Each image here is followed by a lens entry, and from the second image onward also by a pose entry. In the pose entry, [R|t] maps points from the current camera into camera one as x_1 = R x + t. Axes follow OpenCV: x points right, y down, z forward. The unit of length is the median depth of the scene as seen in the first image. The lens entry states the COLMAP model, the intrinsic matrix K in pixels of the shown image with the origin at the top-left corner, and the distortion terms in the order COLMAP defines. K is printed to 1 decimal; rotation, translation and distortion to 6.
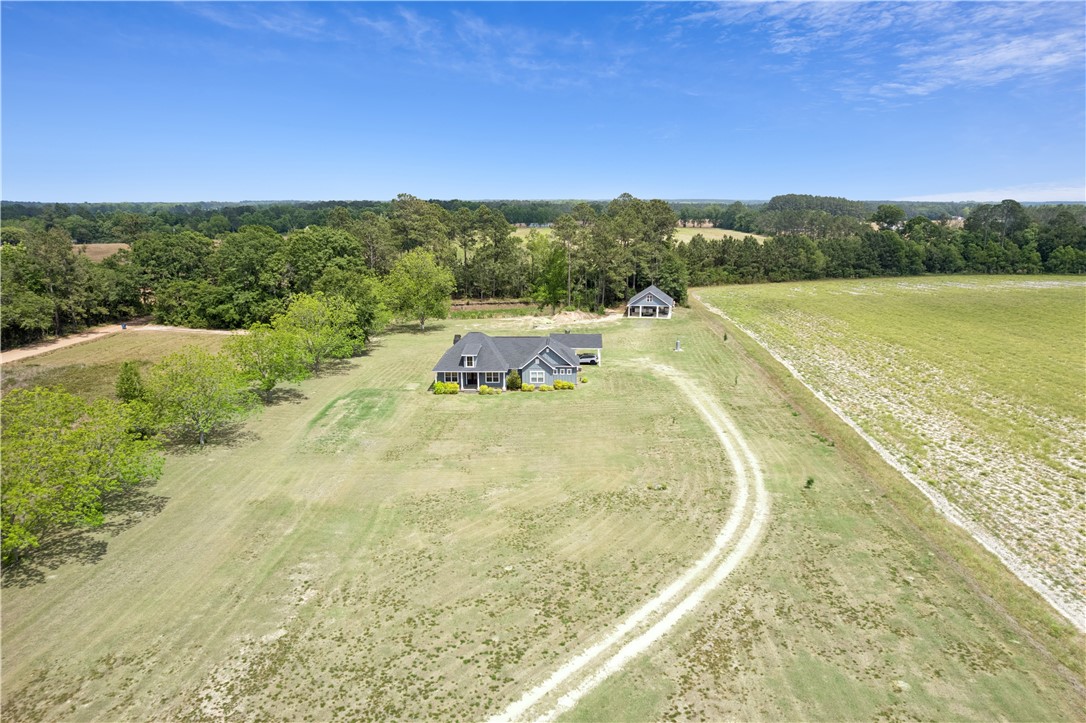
lens RADIAL K [[712.4, 0, 543.0], [0, 712.4, 361.5], [0, 0, 1]] dist [-0.076690, 0.062427]
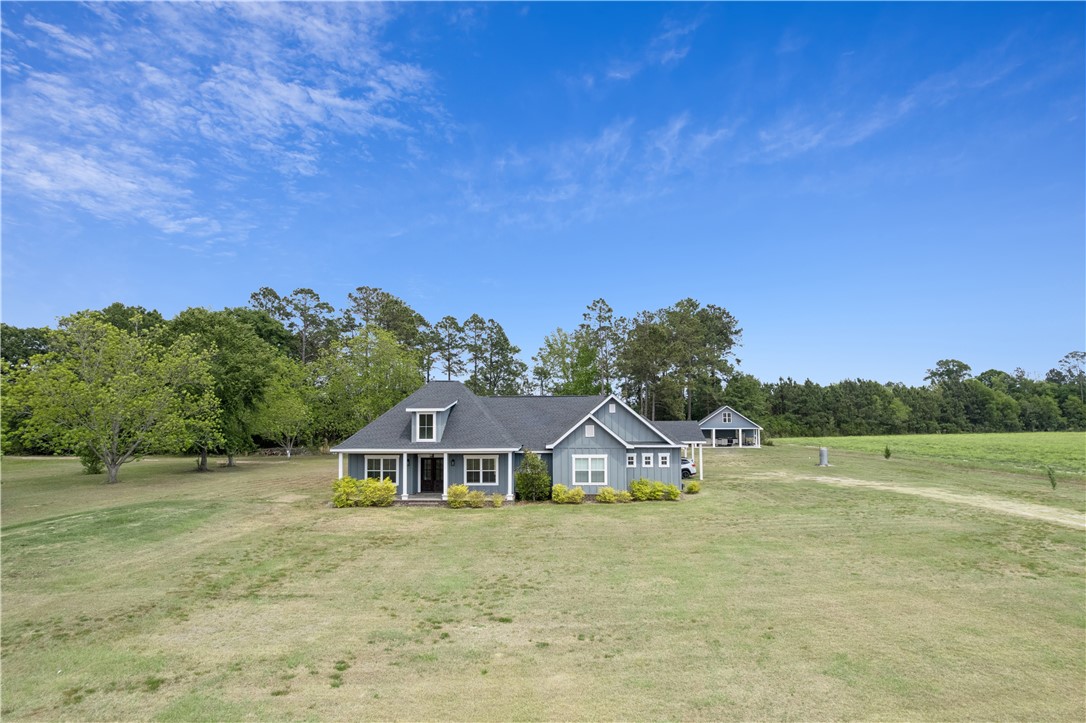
lens RADIAL K [[712.4, 0, 543.0], [0, 712.4, 361.5], [0, 0, 1]] dist [-0.076690, 0.062427]
pose [[0.999974, -0.000787, 0.007183, -0.038180], [0.002829, 0.957326, -0.288997, 0.080709], [-0.006649, 0.289009, 0.957303, 0.589448]]
